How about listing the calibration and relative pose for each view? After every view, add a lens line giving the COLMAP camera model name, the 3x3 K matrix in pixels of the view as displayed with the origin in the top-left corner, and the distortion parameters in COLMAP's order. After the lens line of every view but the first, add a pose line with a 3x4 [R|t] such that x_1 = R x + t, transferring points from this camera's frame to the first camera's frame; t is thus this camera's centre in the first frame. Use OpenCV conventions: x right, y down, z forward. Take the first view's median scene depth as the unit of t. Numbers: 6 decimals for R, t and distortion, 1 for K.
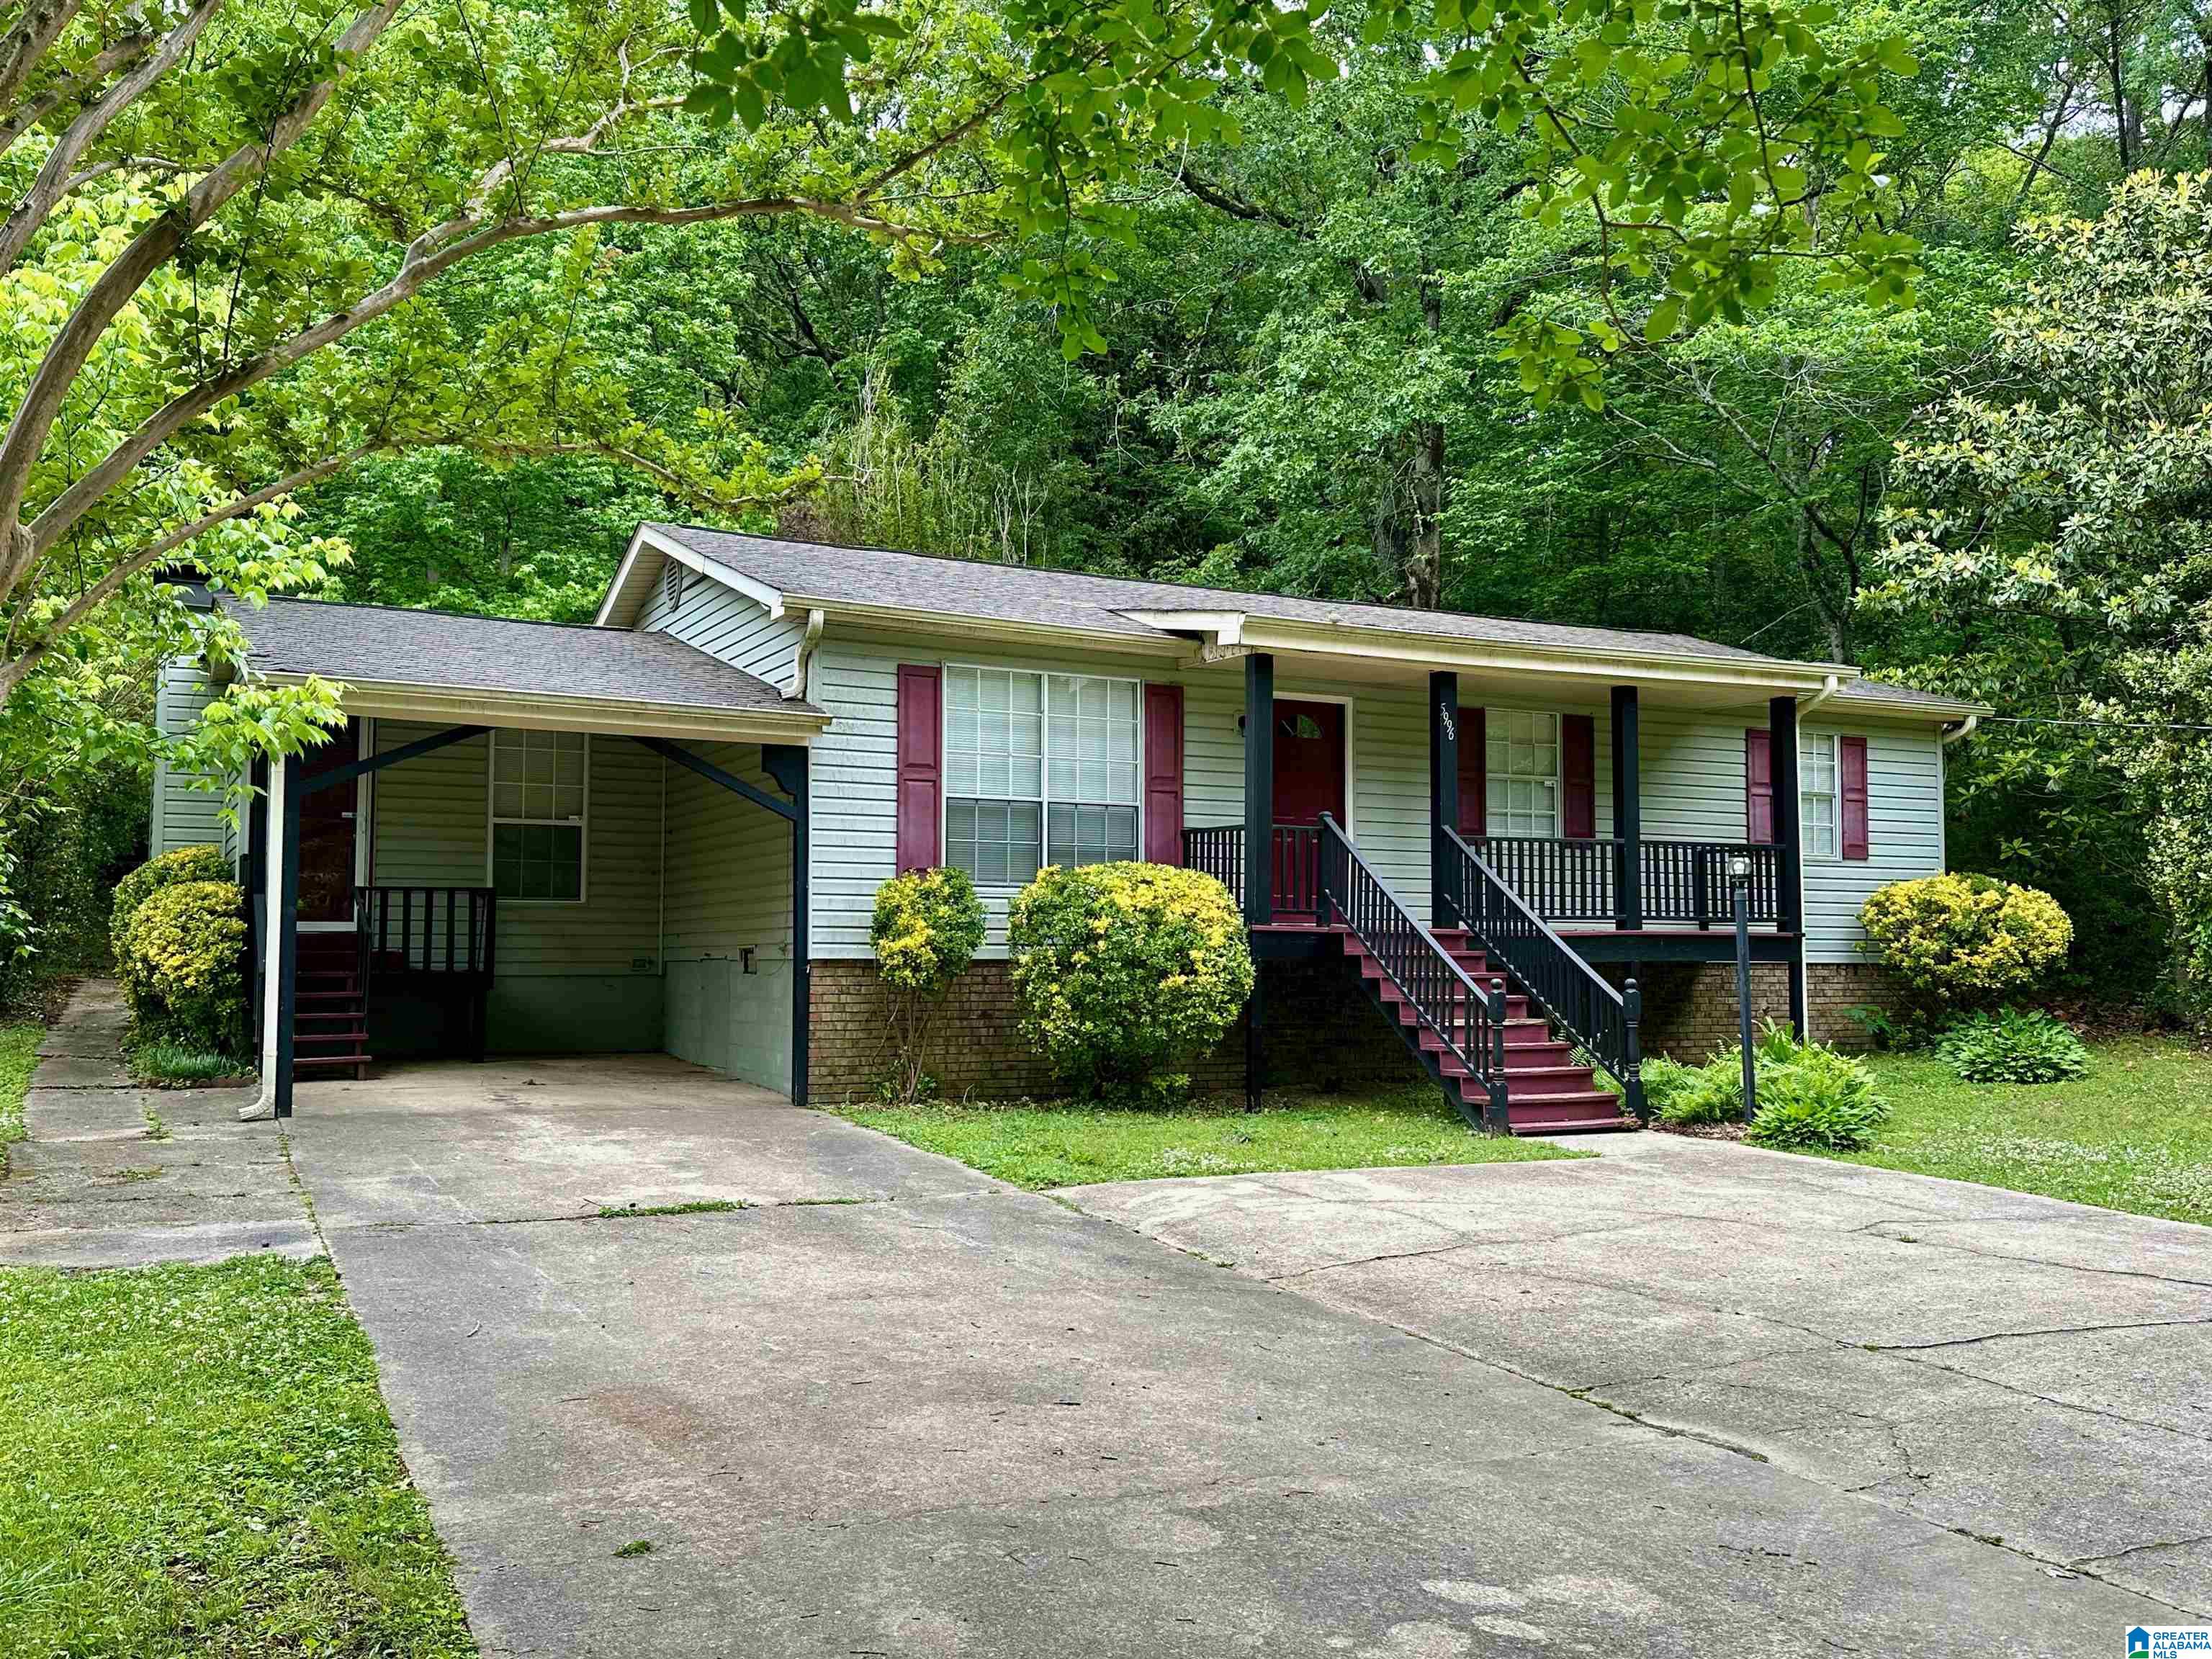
lens RADIAL K [[1944.3, 0, 1105.5], [0, 1944.3, 828.1], [0, 0, 1]] dist [-0.008443, -0.001631]
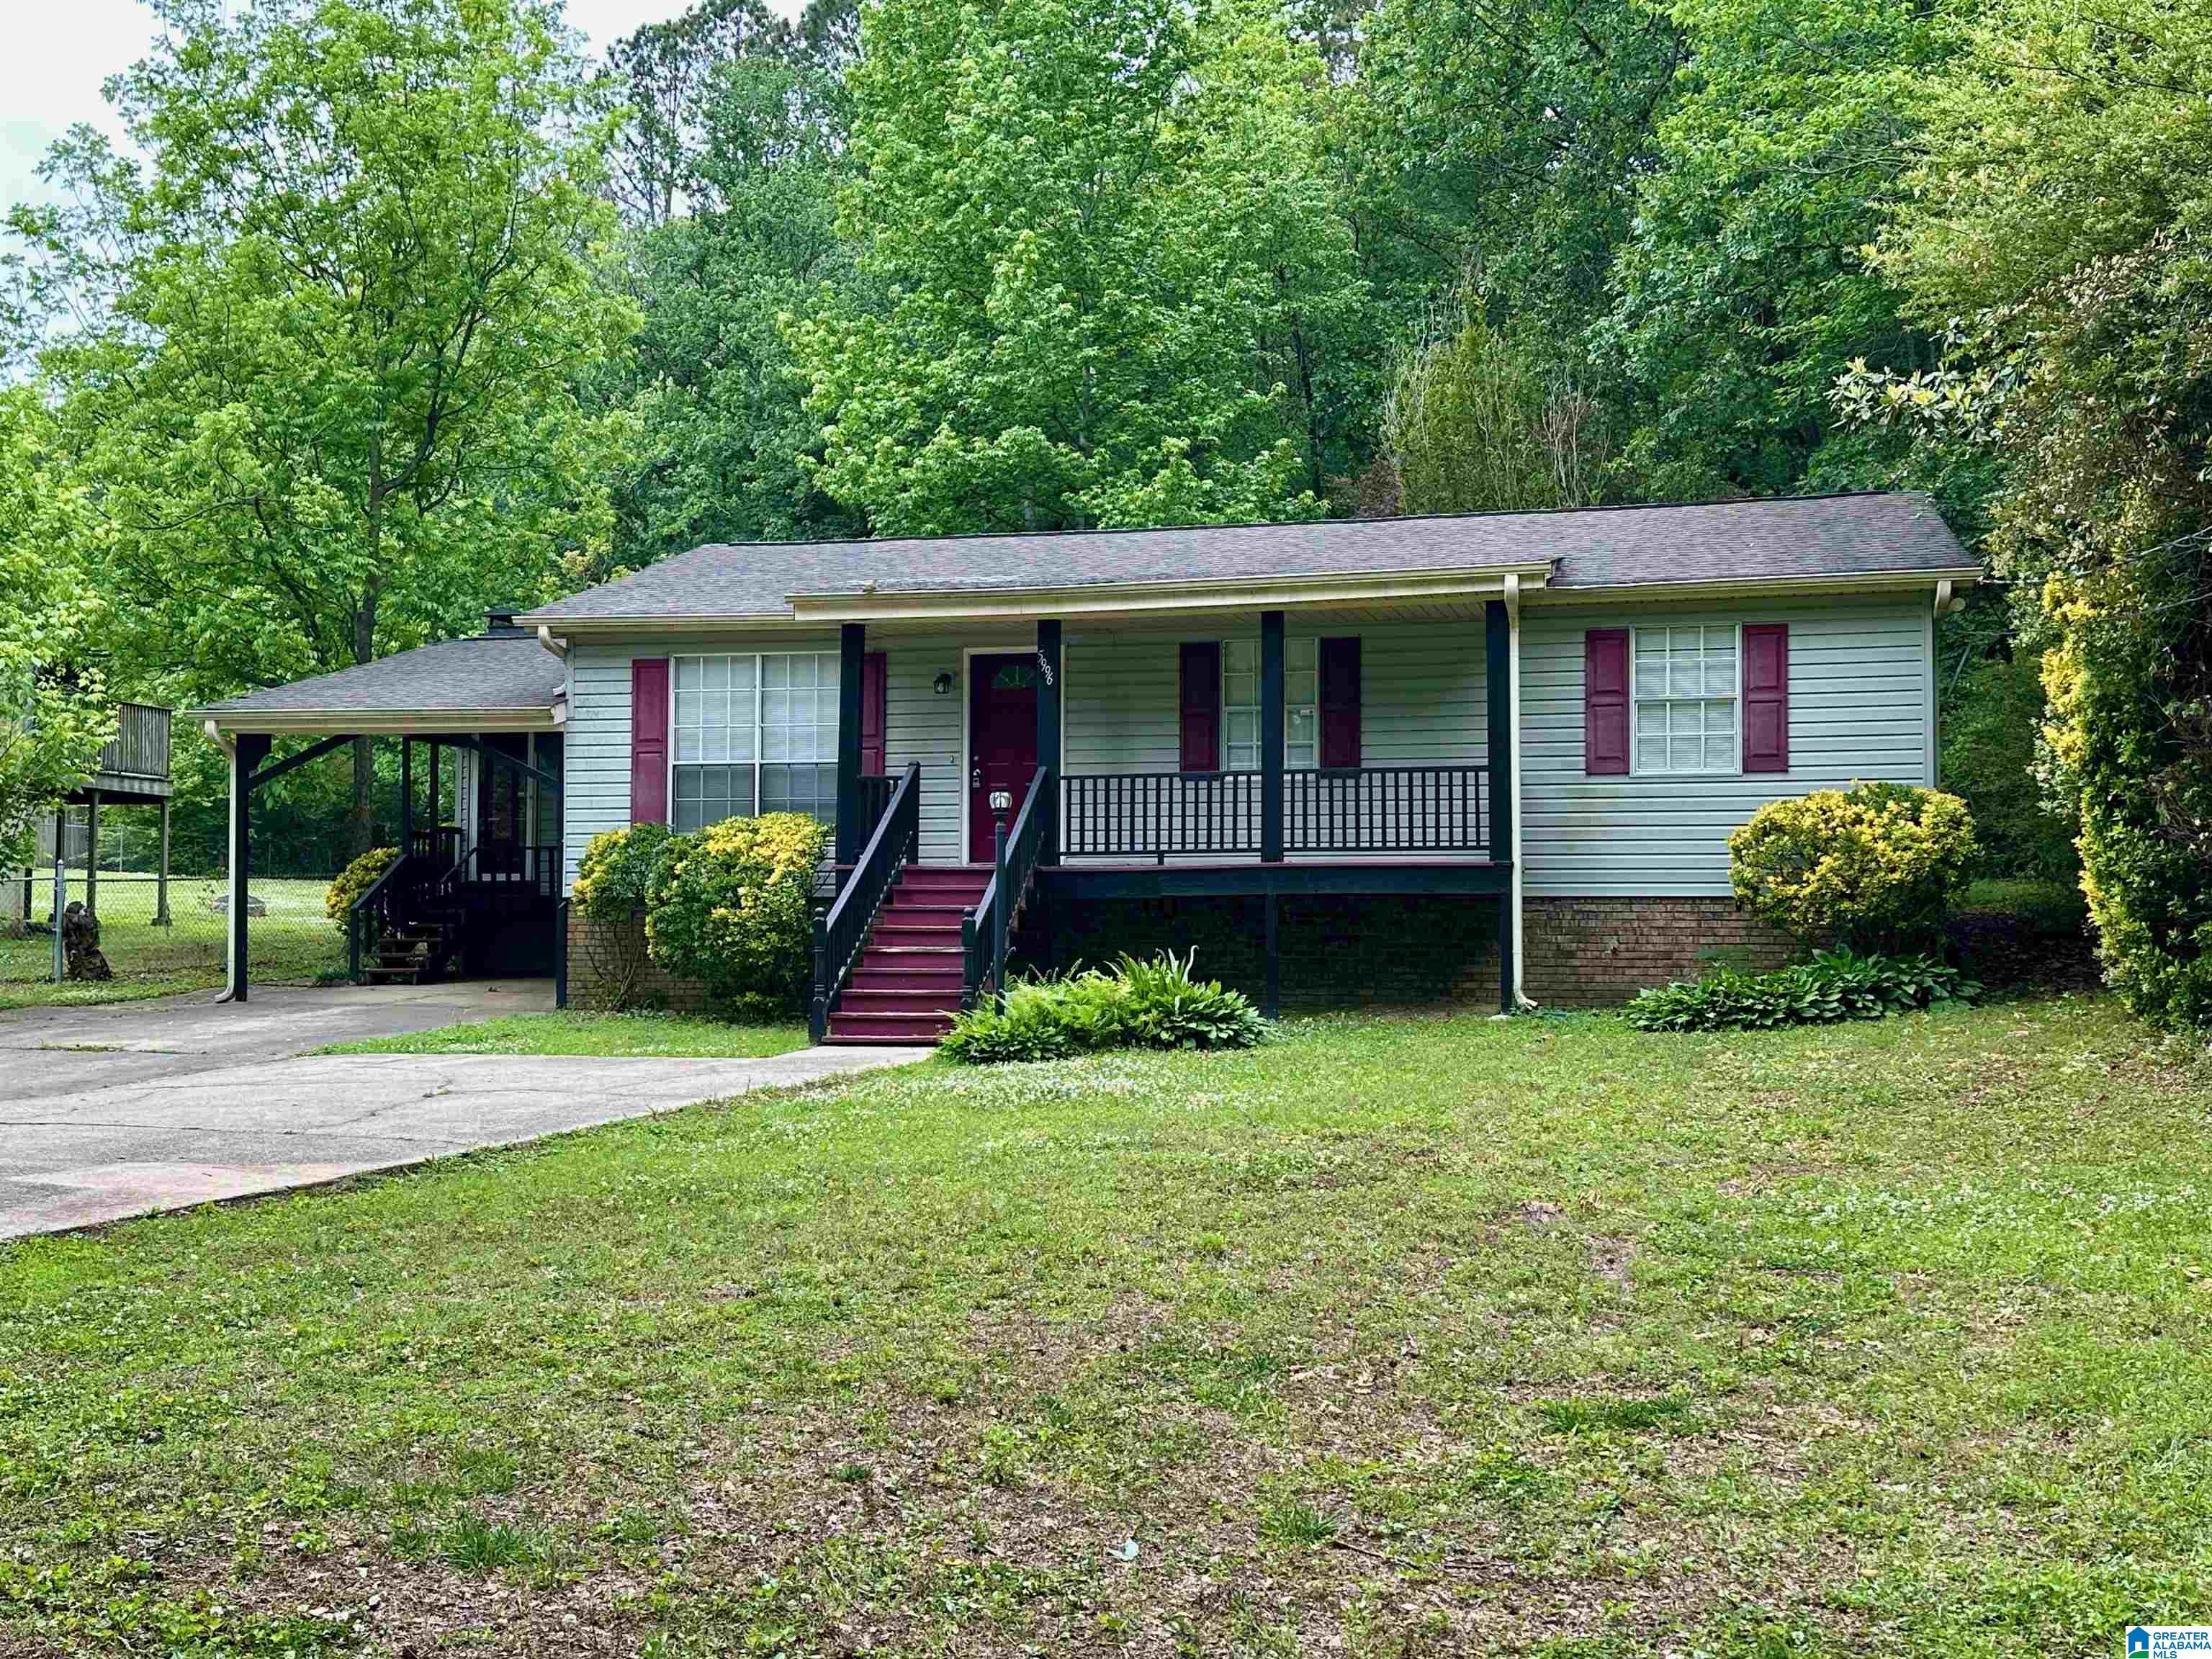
lens RADIAL K [[2249.9, 0, 1106.4], [0, 2249.9, 830.5], [0, 0, 1]] dist [0.018269, 0.000000]
pose [[0.758368, -0.027552, -0.651244, 1.037548], [0.046853, 0.998826, 0.012302, 0.020583], [0.650141, -0.039842, 0.758769, 0.099980]]
